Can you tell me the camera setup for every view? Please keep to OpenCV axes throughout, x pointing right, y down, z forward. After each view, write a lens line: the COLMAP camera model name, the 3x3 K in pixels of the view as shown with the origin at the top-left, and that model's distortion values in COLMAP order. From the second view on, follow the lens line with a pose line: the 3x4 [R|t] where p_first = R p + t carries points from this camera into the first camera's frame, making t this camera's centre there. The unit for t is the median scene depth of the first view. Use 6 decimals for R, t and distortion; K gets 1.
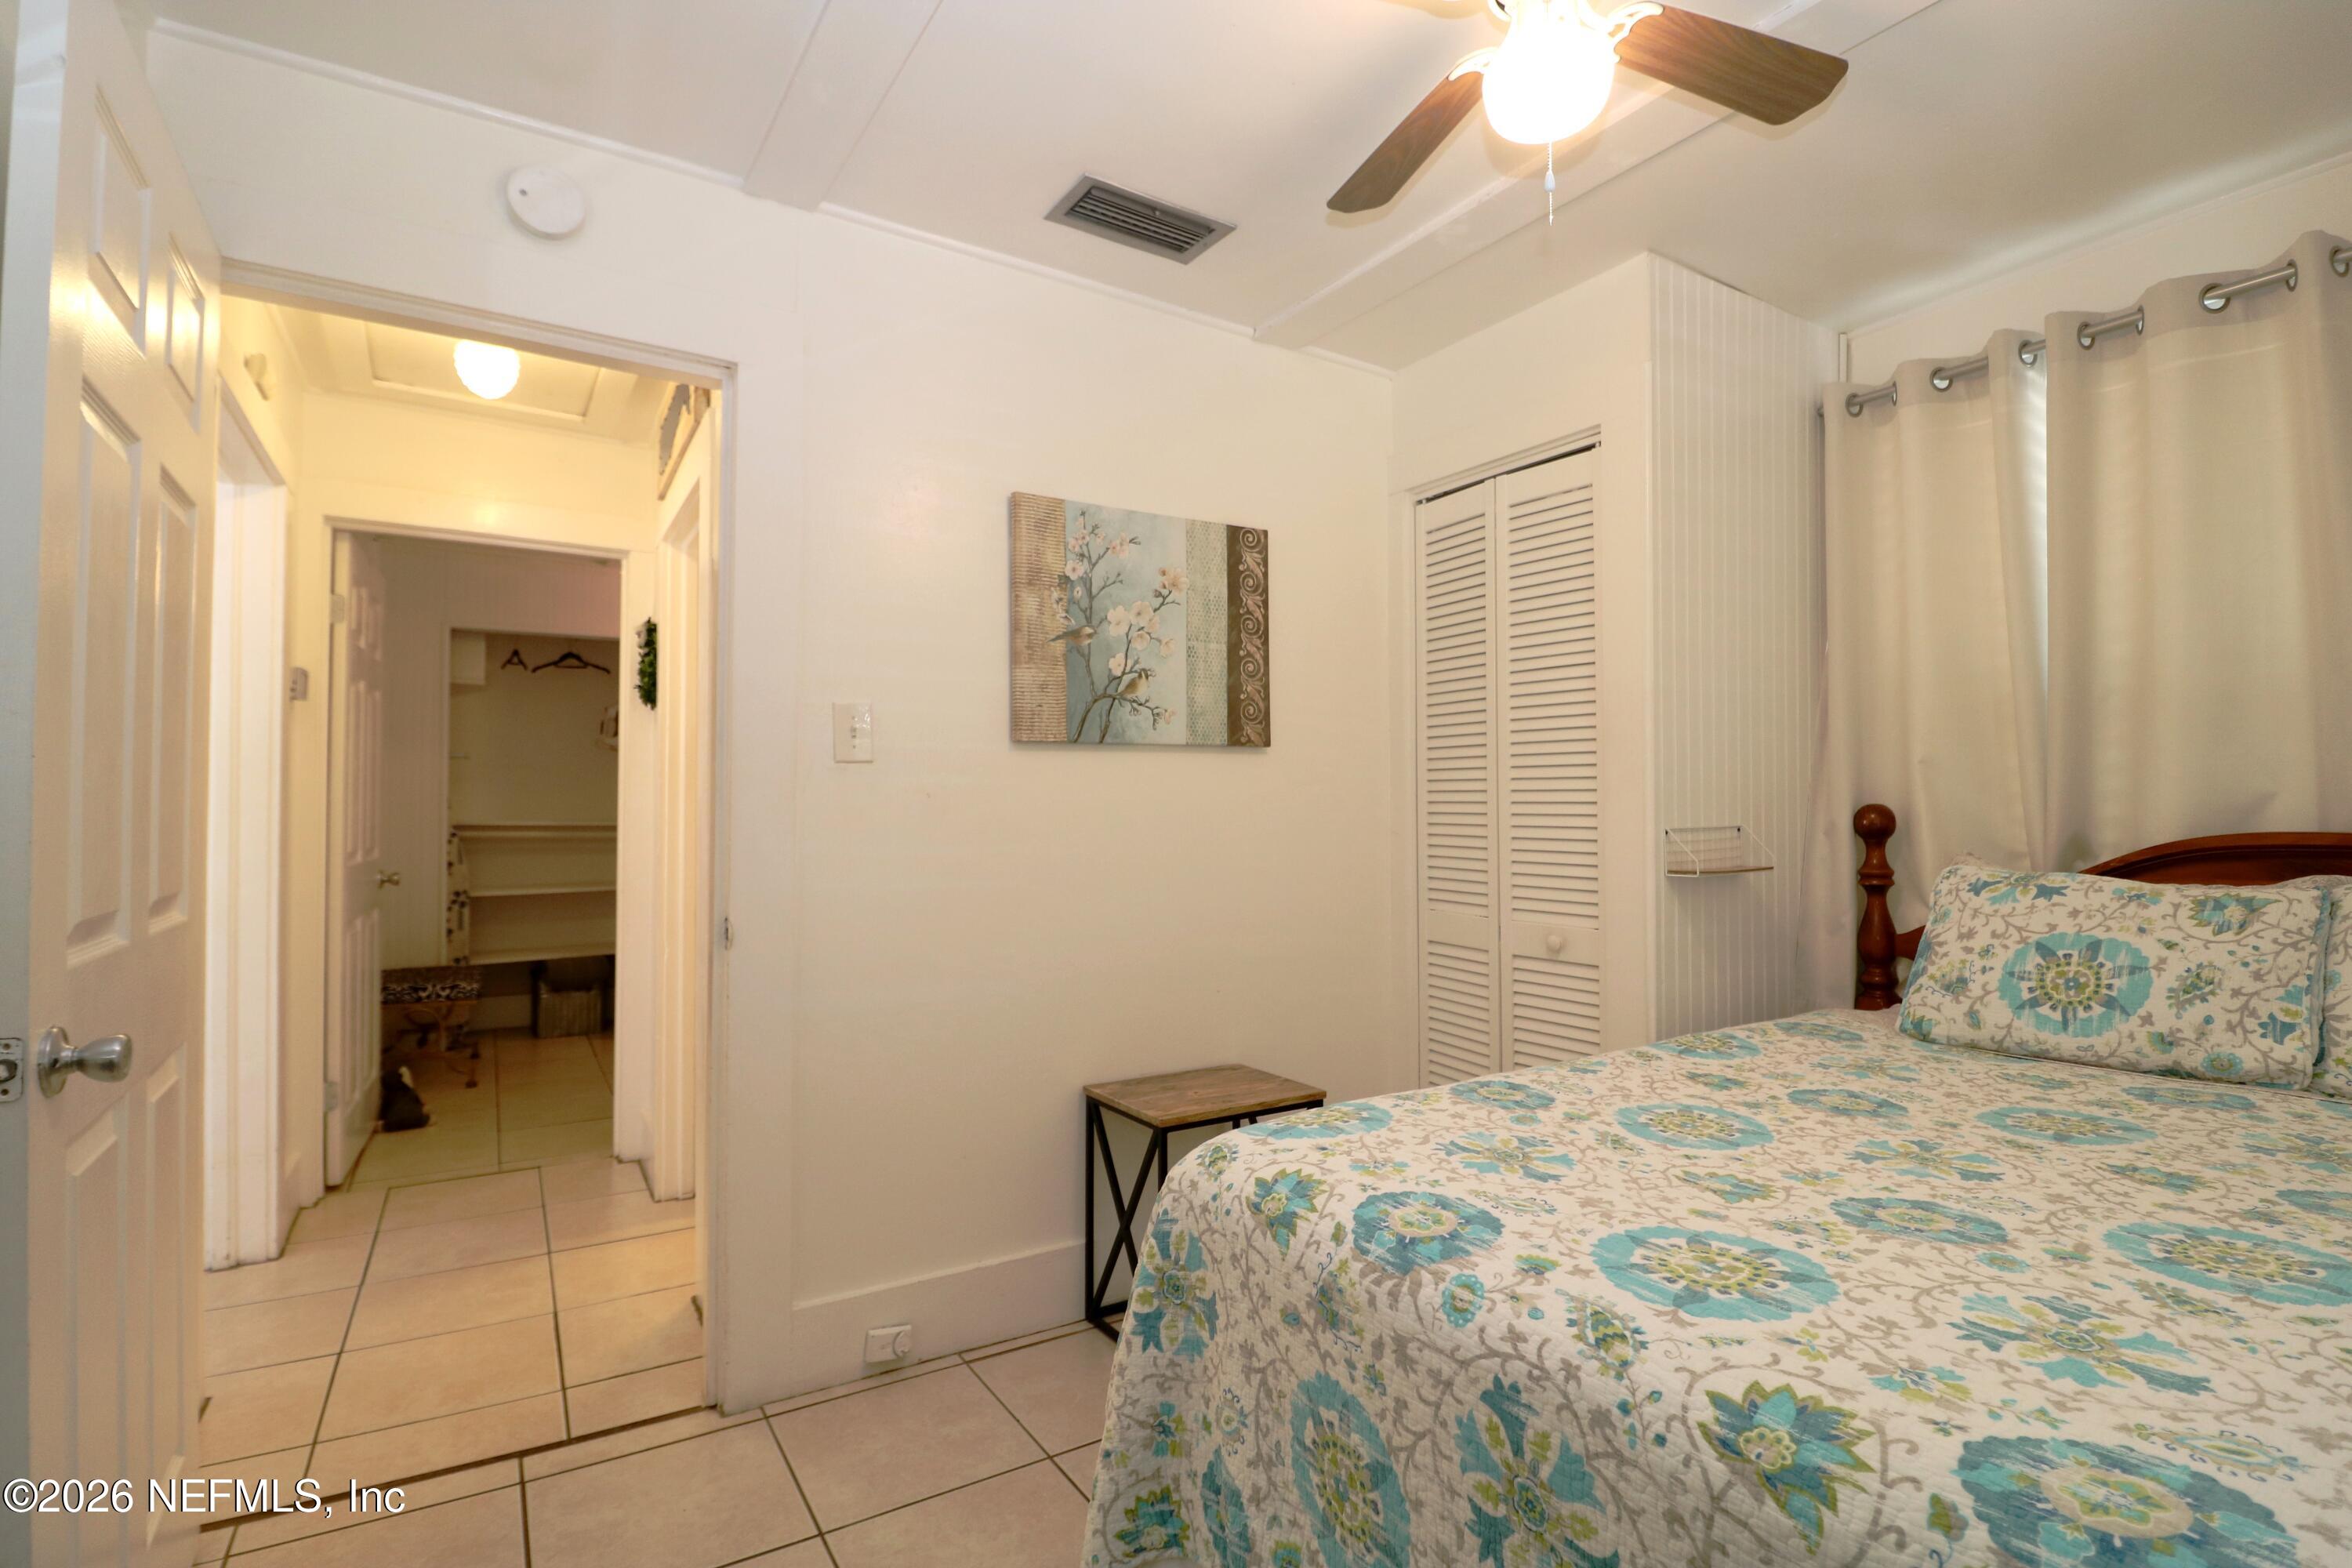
lens RADIAL K [[1093.5, 0, 1170.7], [0, 1093.5, 782.2], [0, 0, 1]] dist [-0.000648, -0.012399]
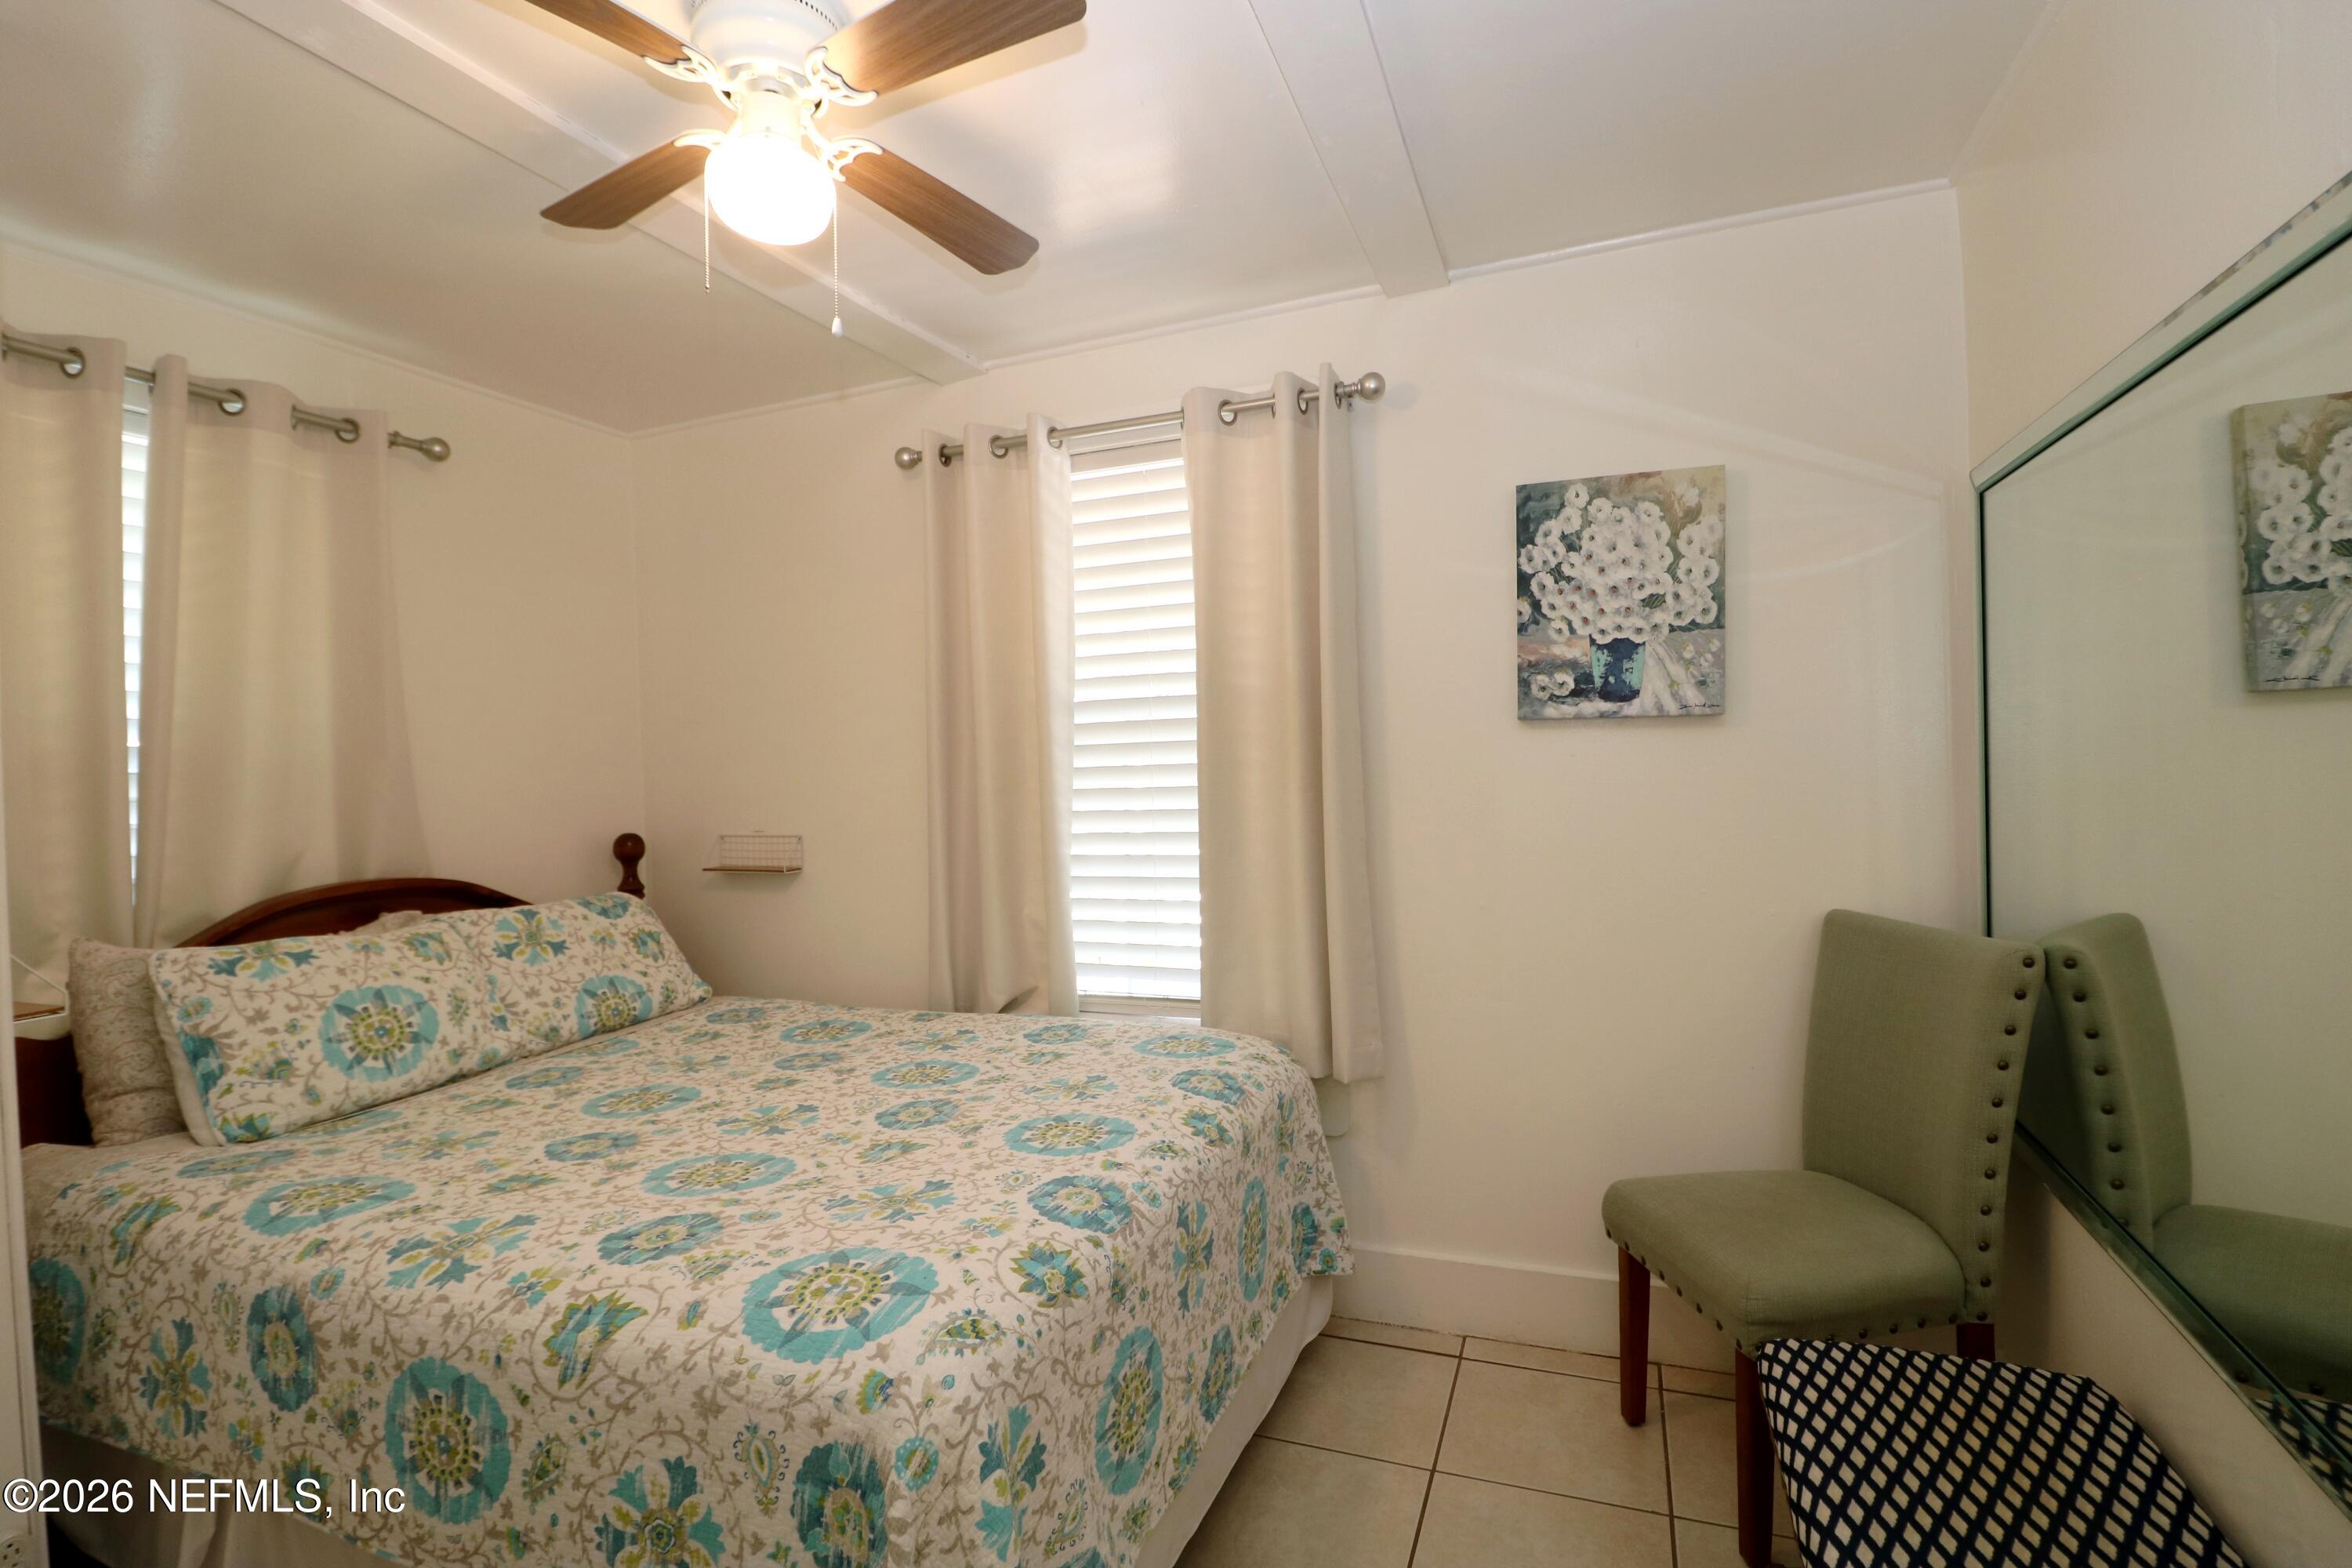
lens RADIAL K [[1093.5, 0, 1170.7], [0, 1093.5, 782.2], [0, 0, 1]] dist [-0.000648, -0.012399]
pose [[-0.588792, 0.007257, 0.808252, -0.760478], [0.006095, 0.999971, -0.004538, -0.082800], [-0.808262, 0.002254, -0.588819, 1.405807]]
